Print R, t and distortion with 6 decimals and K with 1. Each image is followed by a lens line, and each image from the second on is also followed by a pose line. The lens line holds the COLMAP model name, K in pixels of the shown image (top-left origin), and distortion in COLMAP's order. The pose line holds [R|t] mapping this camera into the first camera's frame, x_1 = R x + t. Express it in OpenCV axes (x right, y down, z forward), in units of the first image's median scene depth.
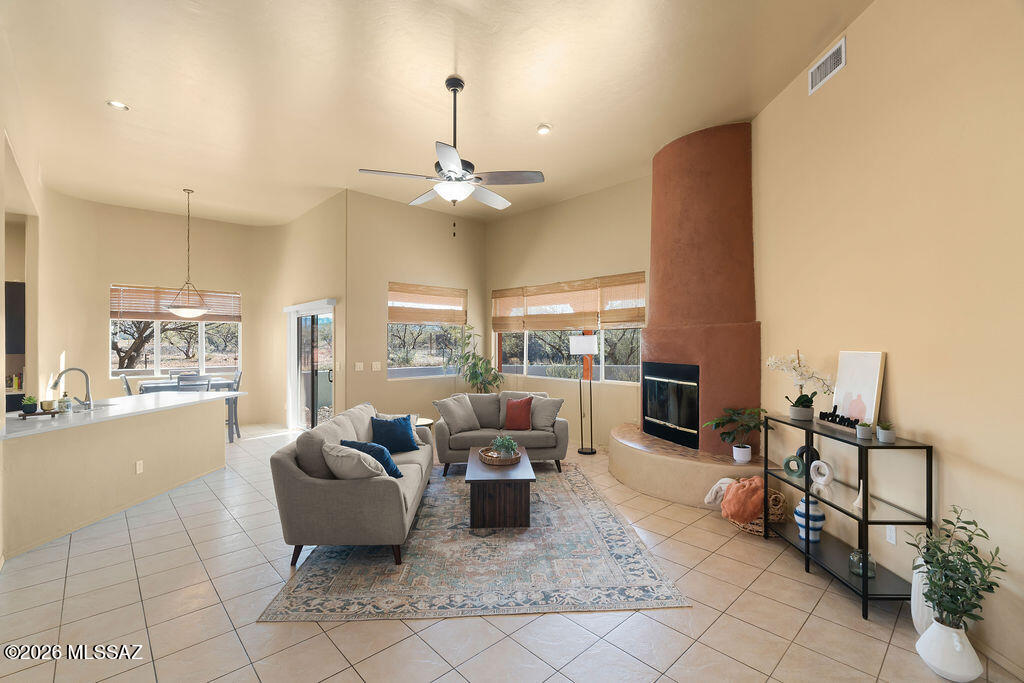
lens RADIAL K [[447.1, 0, 512.6], [0, 447.1, 345.0], [0, 0, 1]] dist [-0.001517, -0.000397]
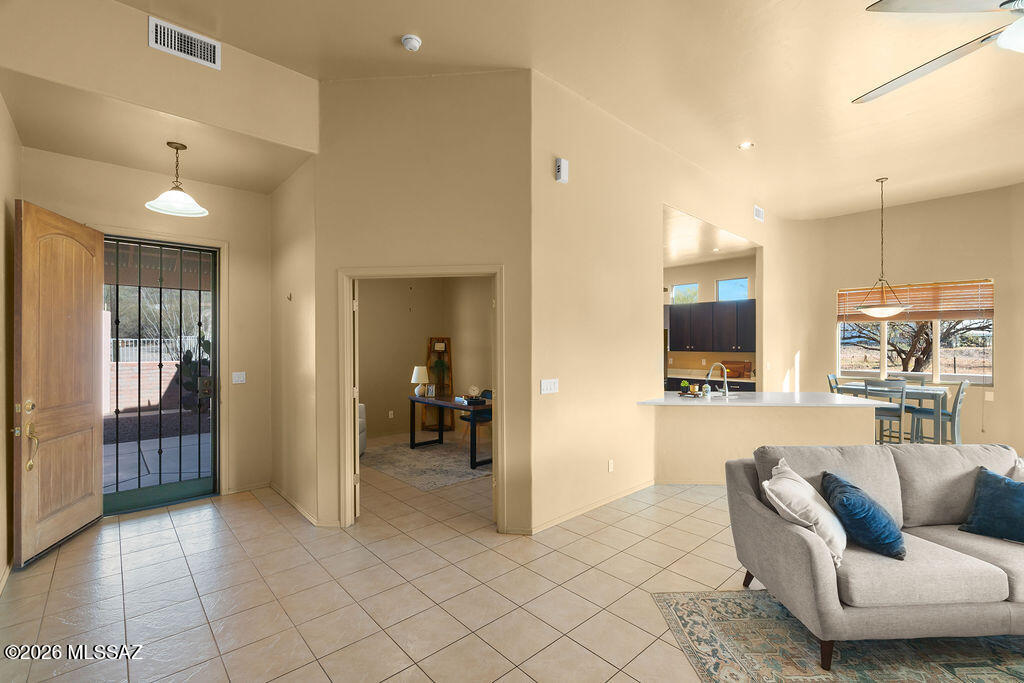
lens RADIAL K [[447.7, 0, 512.9], [0, 447.7, 346.5], [0, 0, 1]] dist [-0.004513, 0.000073]
pose [[-0.013322, 0.007317, -0.999884, 0.239174], [-0.007485, 0.999944, 0.007417, -0.002644], [0.999883, 0.007583, -0.013267, 0.291305]]
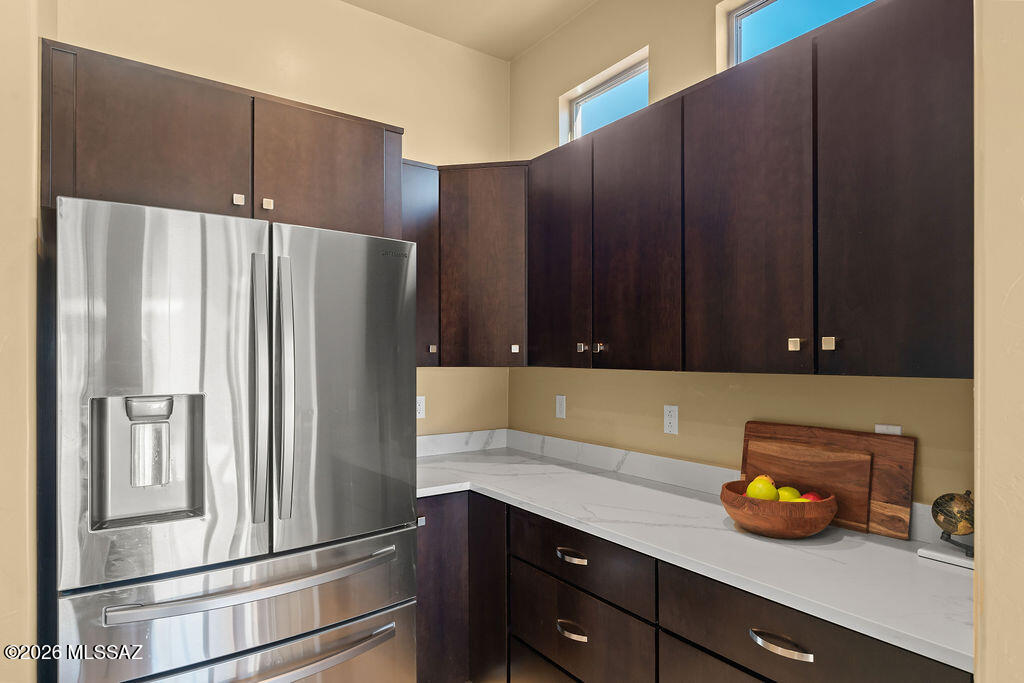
lens RADIAL K [[576.3, 0, 514.2], [0, 576.3, 355.2], [0, 0, 1]] dist [-0.002551, -0.000288]
pose [[-0.128466, -0.001058, -0.991713, -0.899356], [-0.005456, 0.999985, -0.000360, 0.012422], [0.991699, 0.005364, -0.128469, 0.876135]]
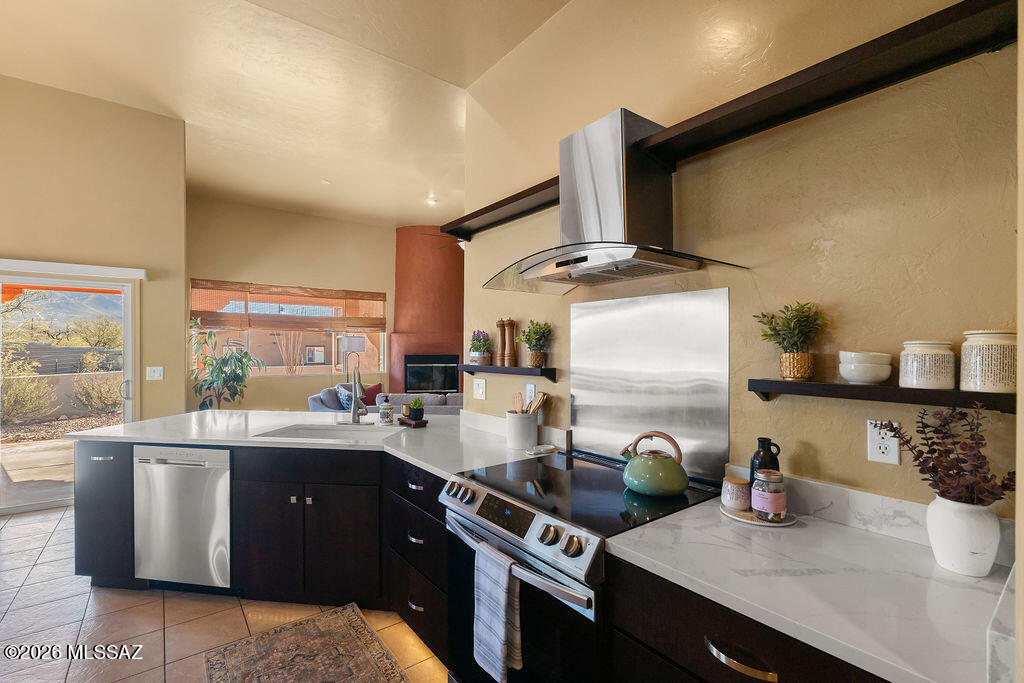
lens RADIAL K [[461.3, 0, 512.8], [0, 461.3, 348.6], [0, 0, 1]] dist [0.000354, -0.000506]
pose [[0.100665, -0.001271, 0.994920, -1.202433], [0.005715, 0.999983, 0.000699, 0.015119], [-0.994904, 0.005616, 0.100671, 0.466379]]
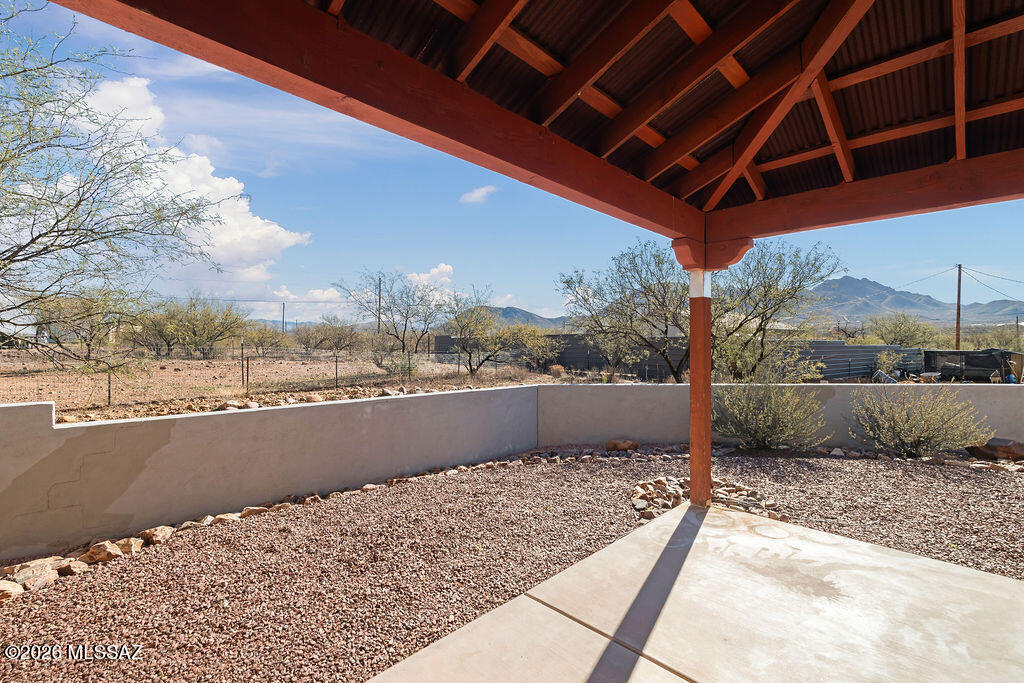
lens RADIAL K [[447.1, 0, 512.6], [0, 447.1, 345.0], [0, 0, 1]] dist [-0.001517, -0.000397]
pose [[0.999587, -0.000349, 0.028727, -0.408725], [0.000615, 0.999957, -0.009256, 0.011134], [-0.028723, 0.009270, 0.999544, 1.321068]]
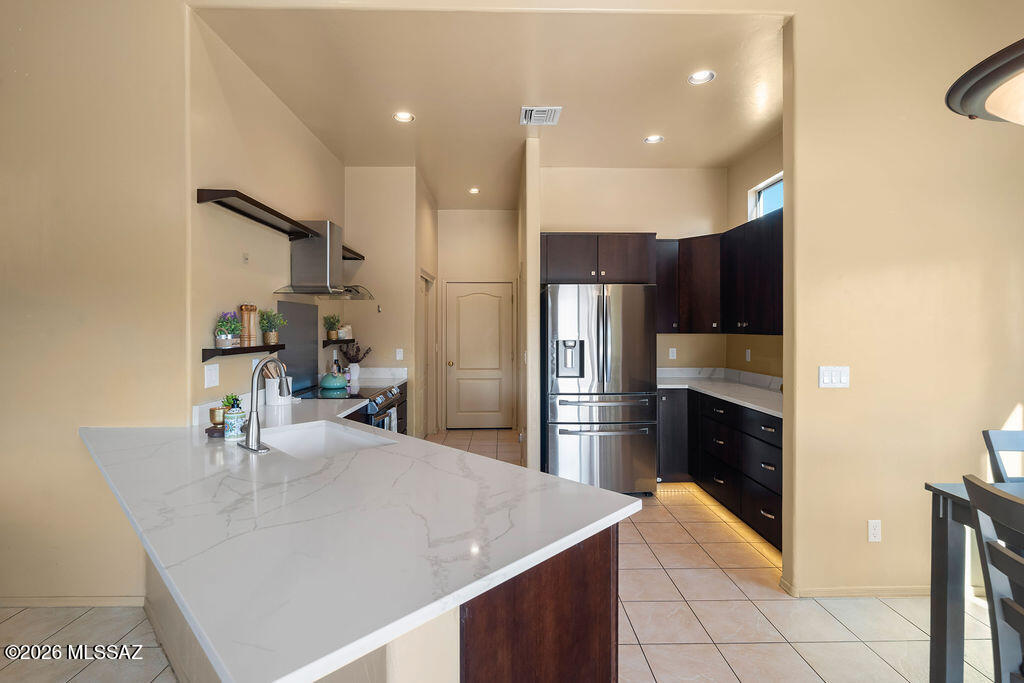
lens RADIAL K [[482.7, 0, 507.5], [0, 482.7, 333.7], [0, 0, 1]] dist [0.001354, 0.000097]
pose [[-0.671881, 0.008836, -0.740607, -0.531429], [-0.002795, 0.999891, 0.014465, 0.010892], [0.740654, 0.011789, -0.671783, 1.101346]]
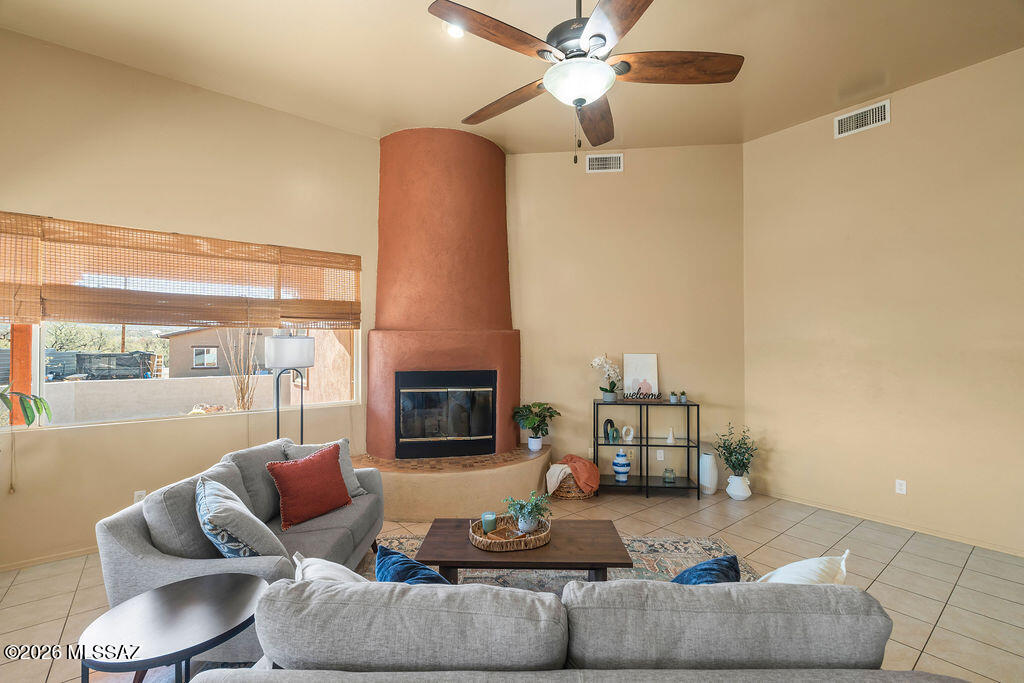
lens RADIAL K [[447.1, 0, 512.6], [0, 447.1, 345.0], [0, 0, 1]] dist [-0.001517, -0.000397]
pose [[0.082303, 0.004245, 0.996598, -0.481764], [0.007215, 0.999962, -0.004855, -0.005949], [-0.996581, 0.007590, 0.082269, 0.707184]]
